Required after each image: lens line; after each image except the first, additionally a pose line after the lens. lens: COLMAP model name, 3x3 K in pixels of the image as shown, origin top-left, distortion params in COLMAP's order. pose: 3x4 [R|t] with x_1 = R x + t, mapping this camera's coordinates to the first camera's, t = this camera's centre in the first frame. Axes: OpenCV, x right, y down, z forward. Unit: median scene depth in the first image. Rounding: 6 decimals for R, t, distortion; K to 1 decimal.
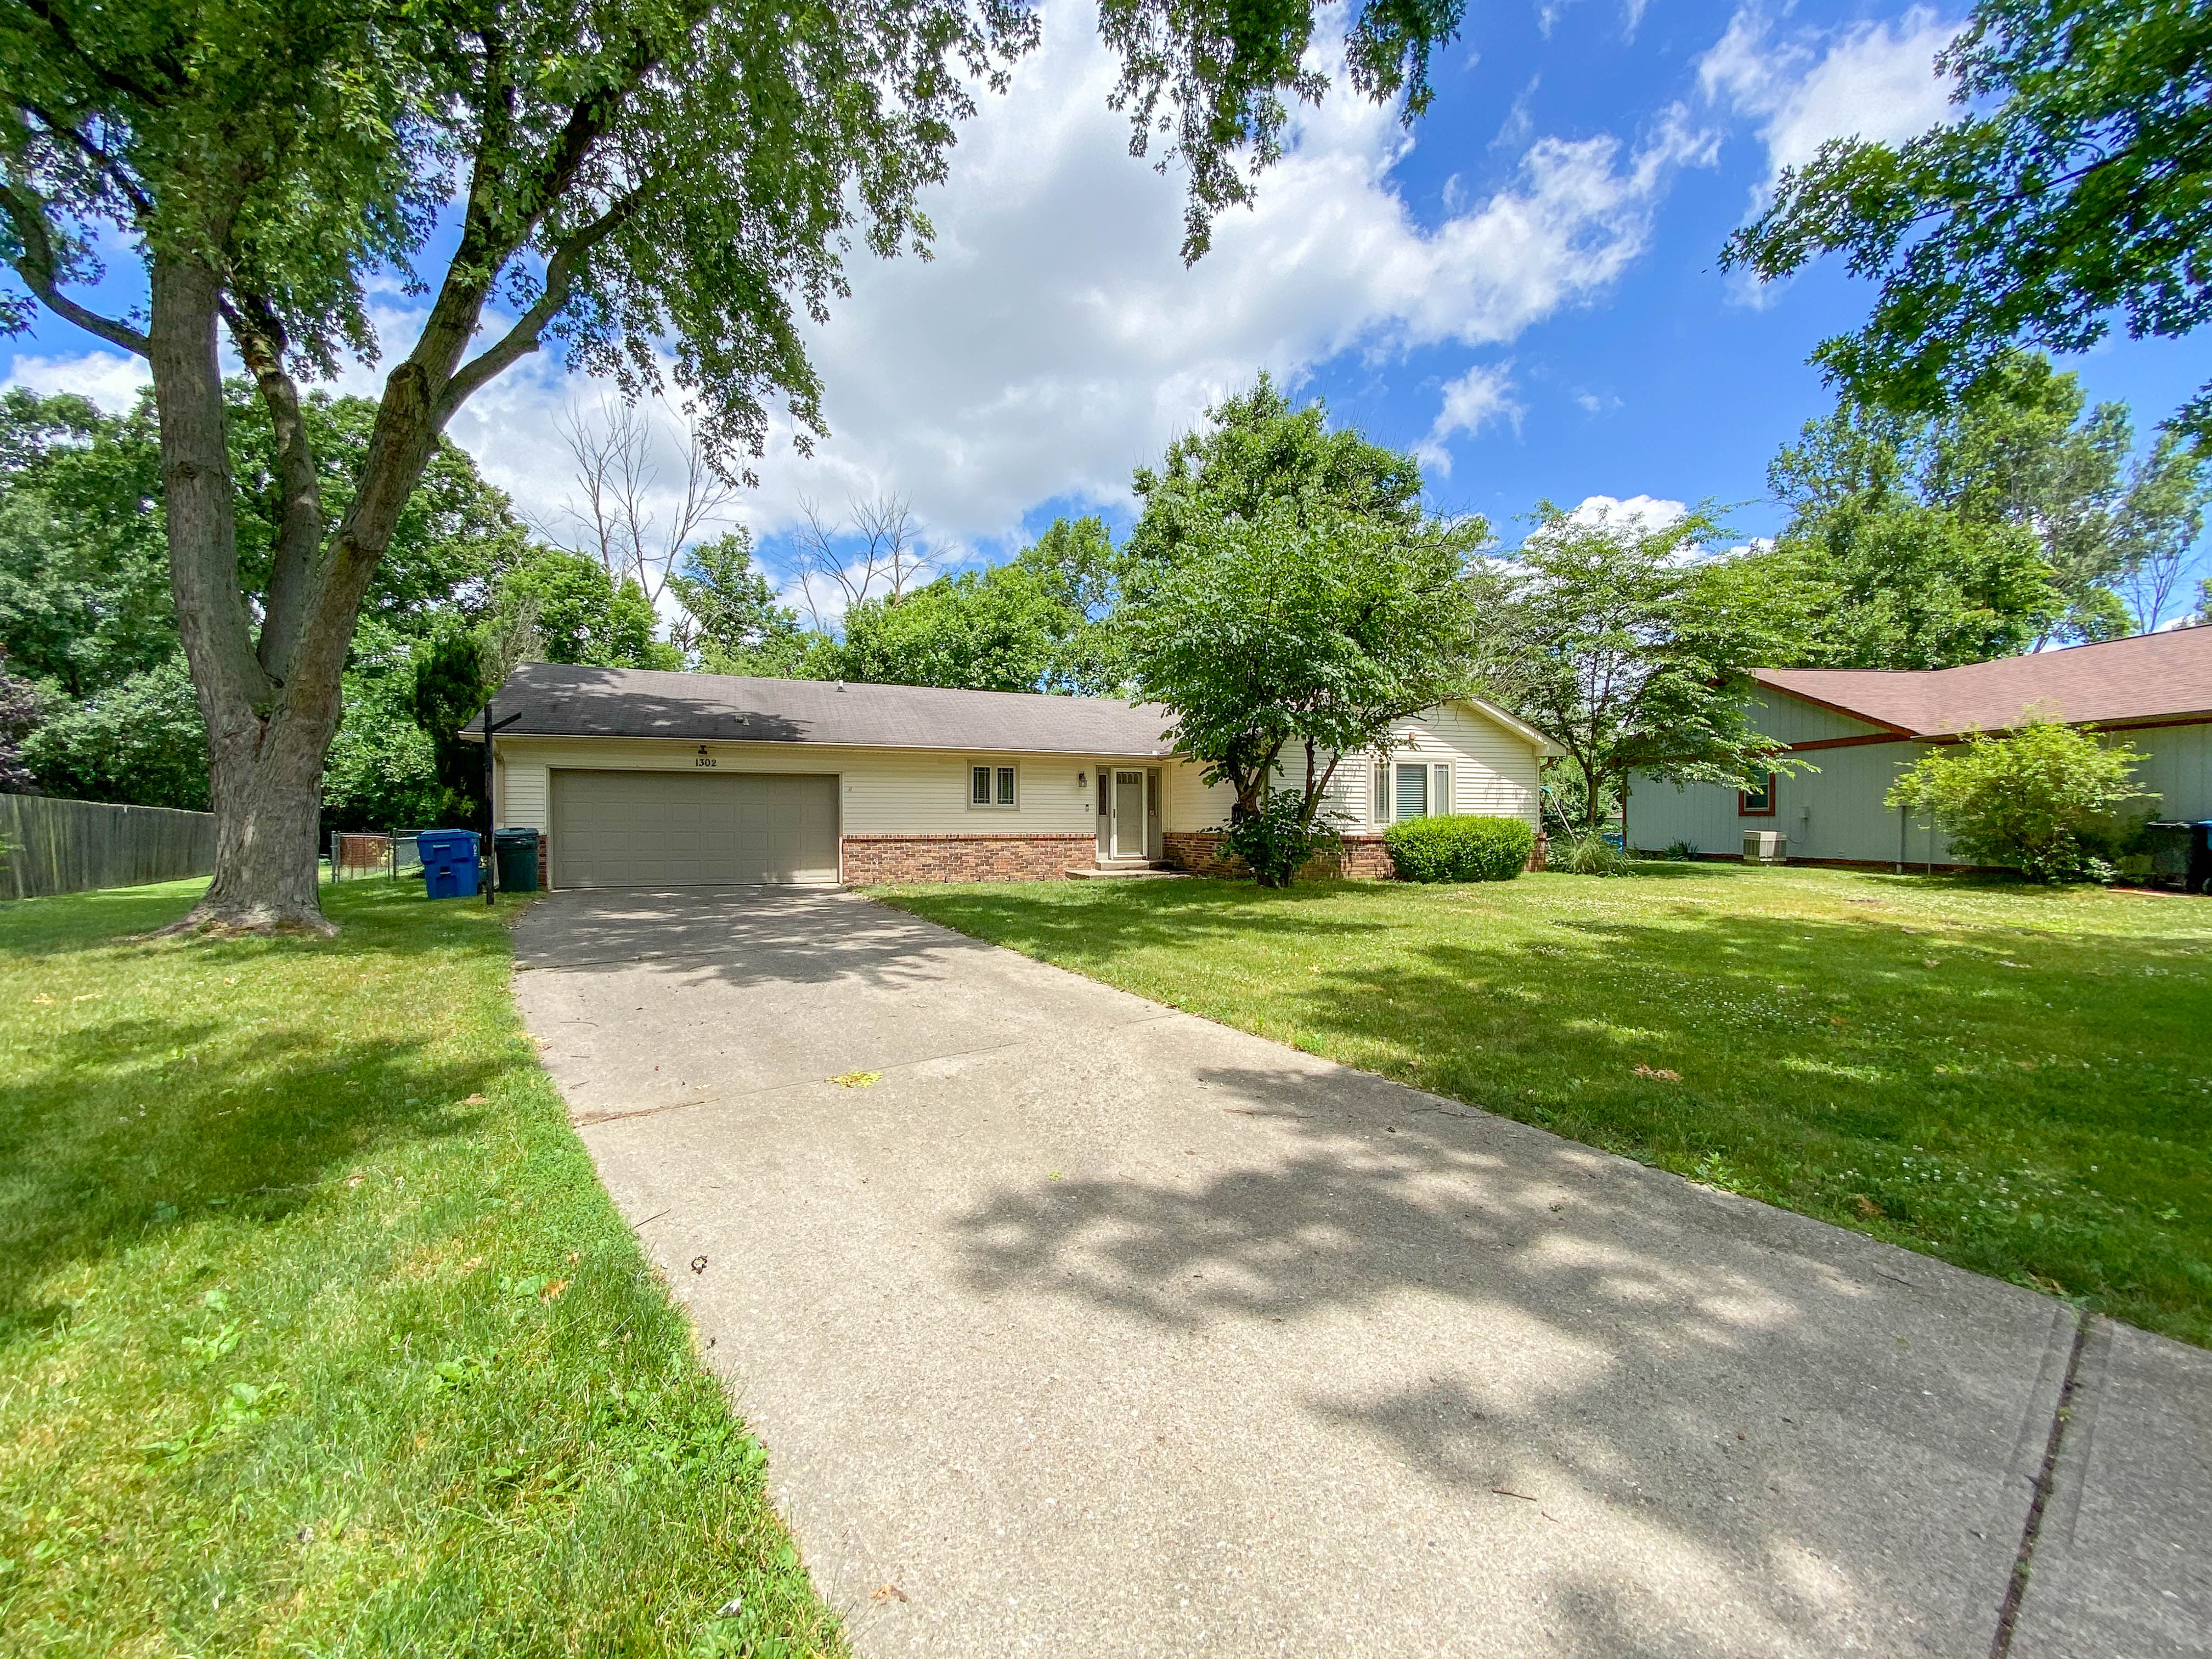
lens RADIAL K [[934.0, 0, 1108.0], [0, 934.0, 840.2], [0, 0, 1]] dist [0.001218, -0.013431]
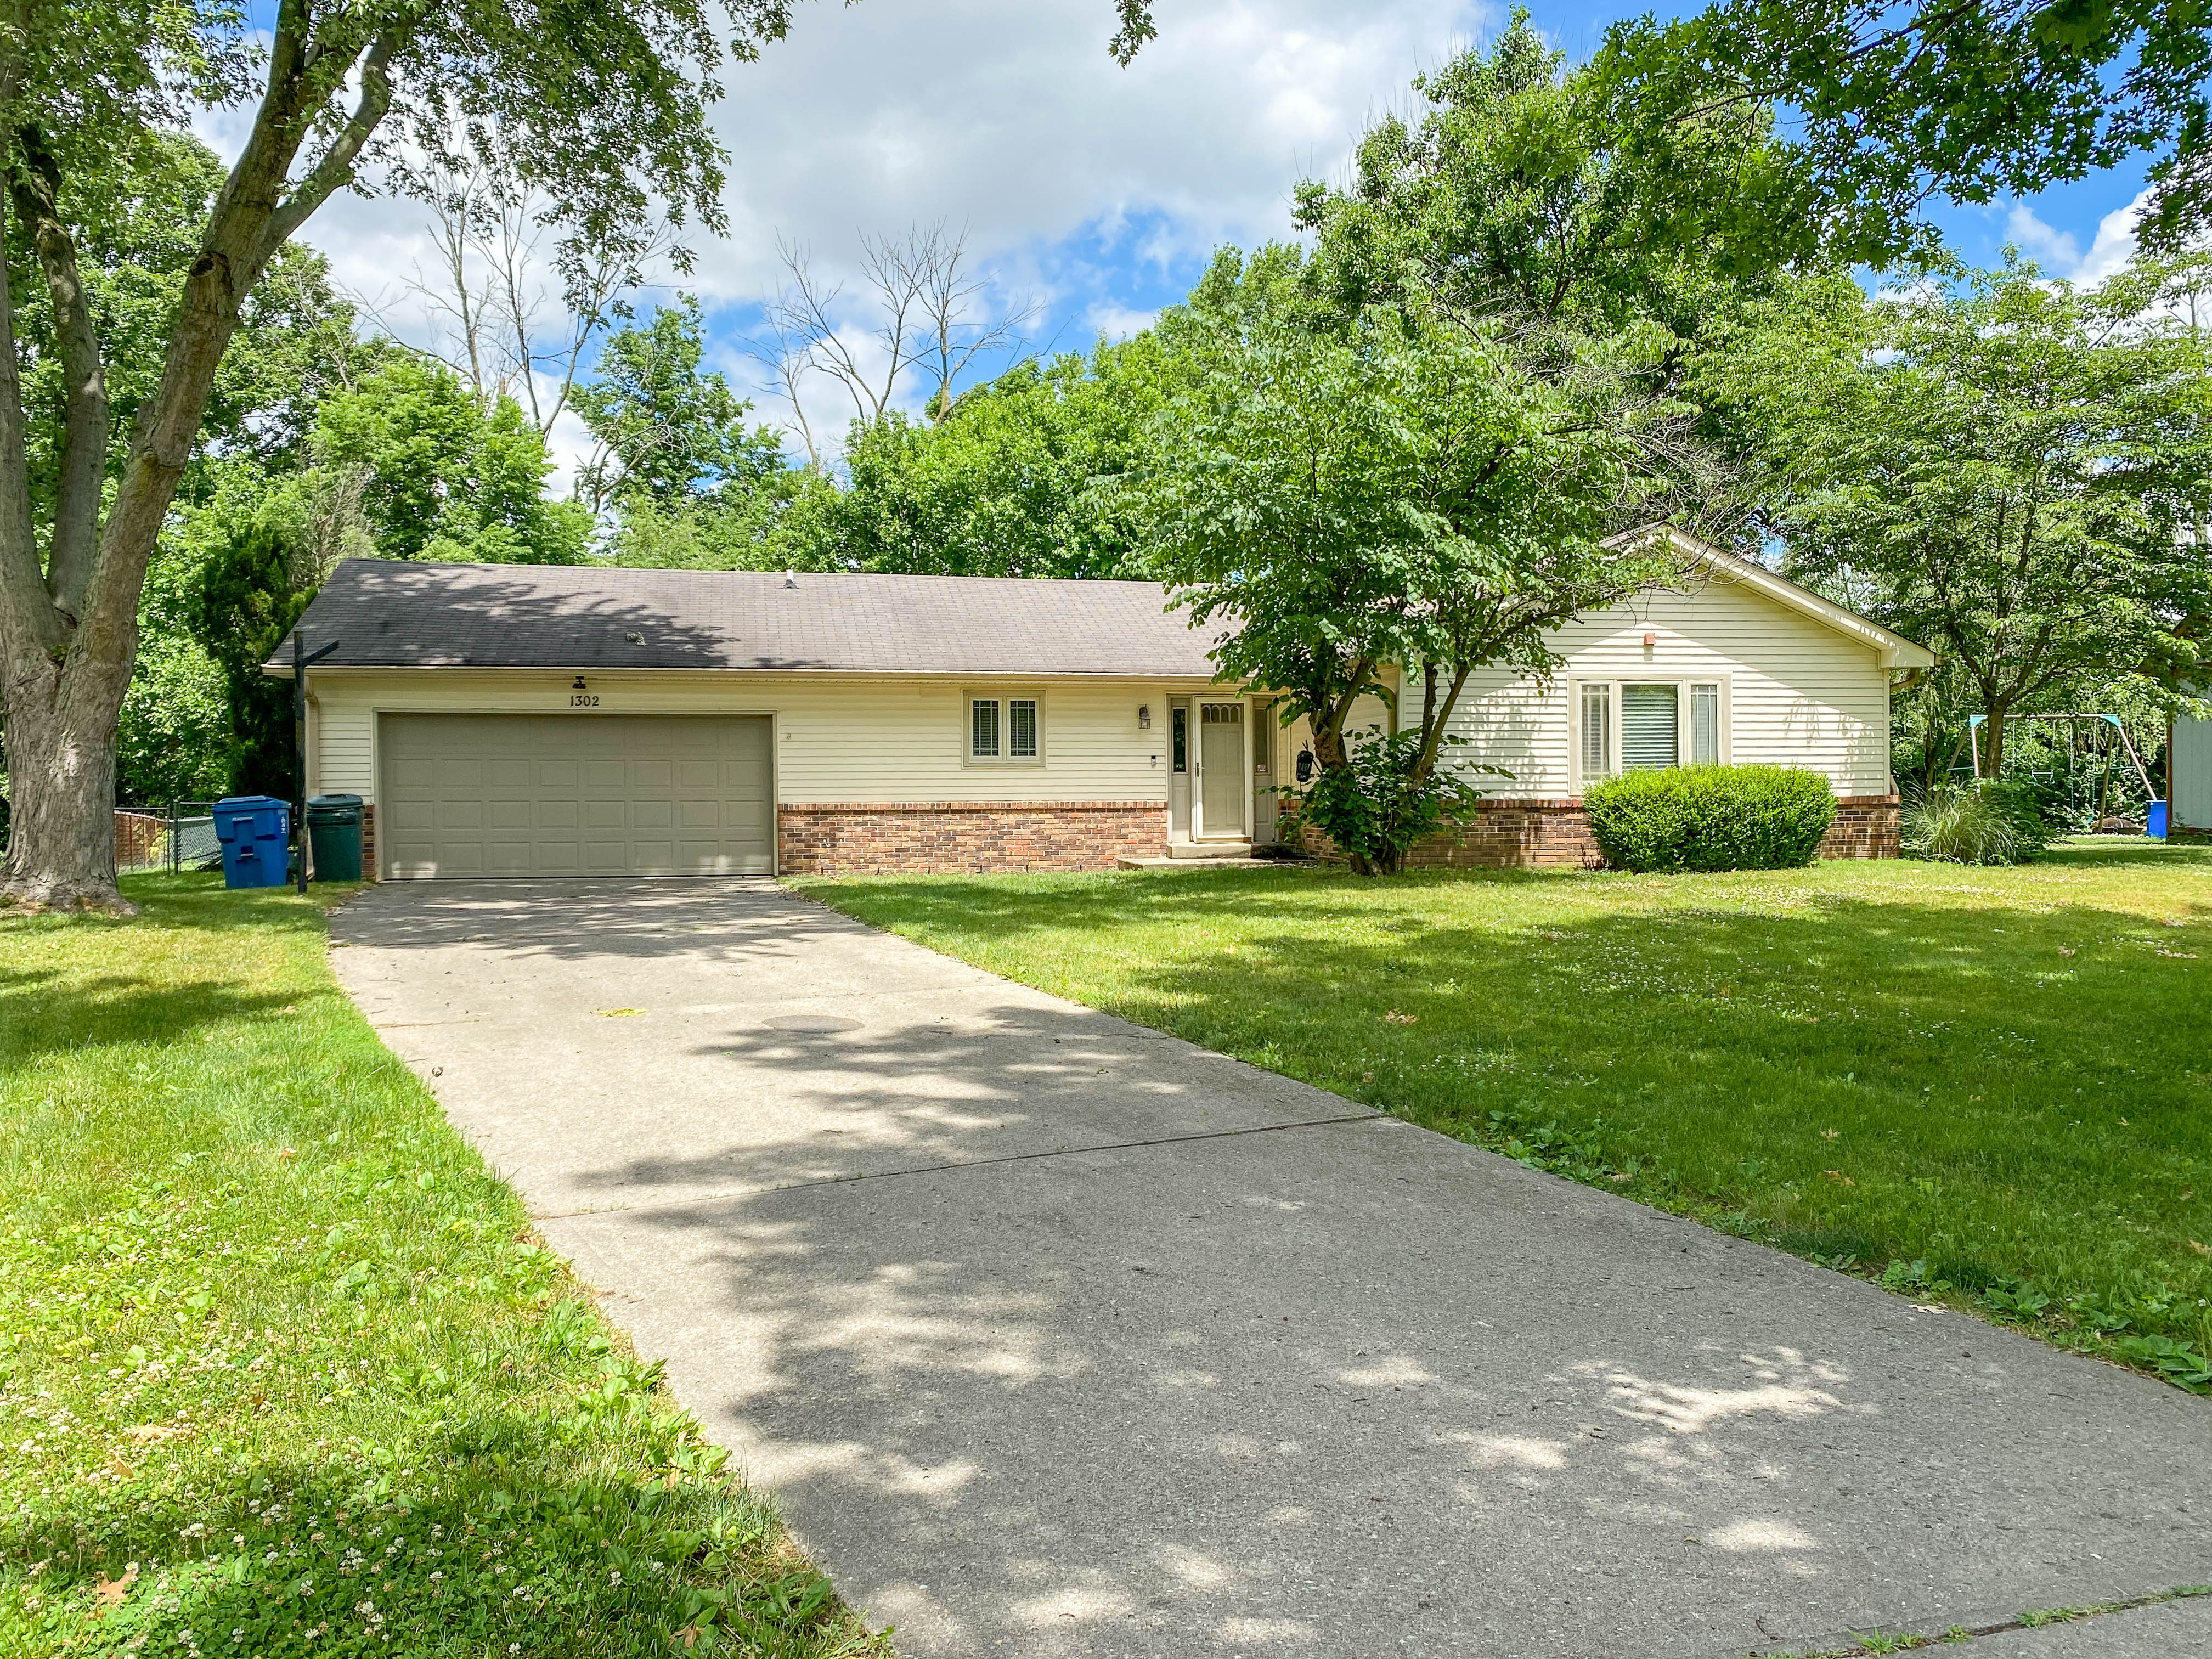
lens RADIAL K [[1813.3, 0, 1104.8], [0, 1813.3, 846.0], [0, 0, 1]] dist [0.000842, -0.003158]
pose [[0.985779, -0.002143, -0.168033, 0.160480], [0.003570, 0.999960, 0.008190, 0.013929], [0.168009, -0.008673, 0.985747, -0.242030]]
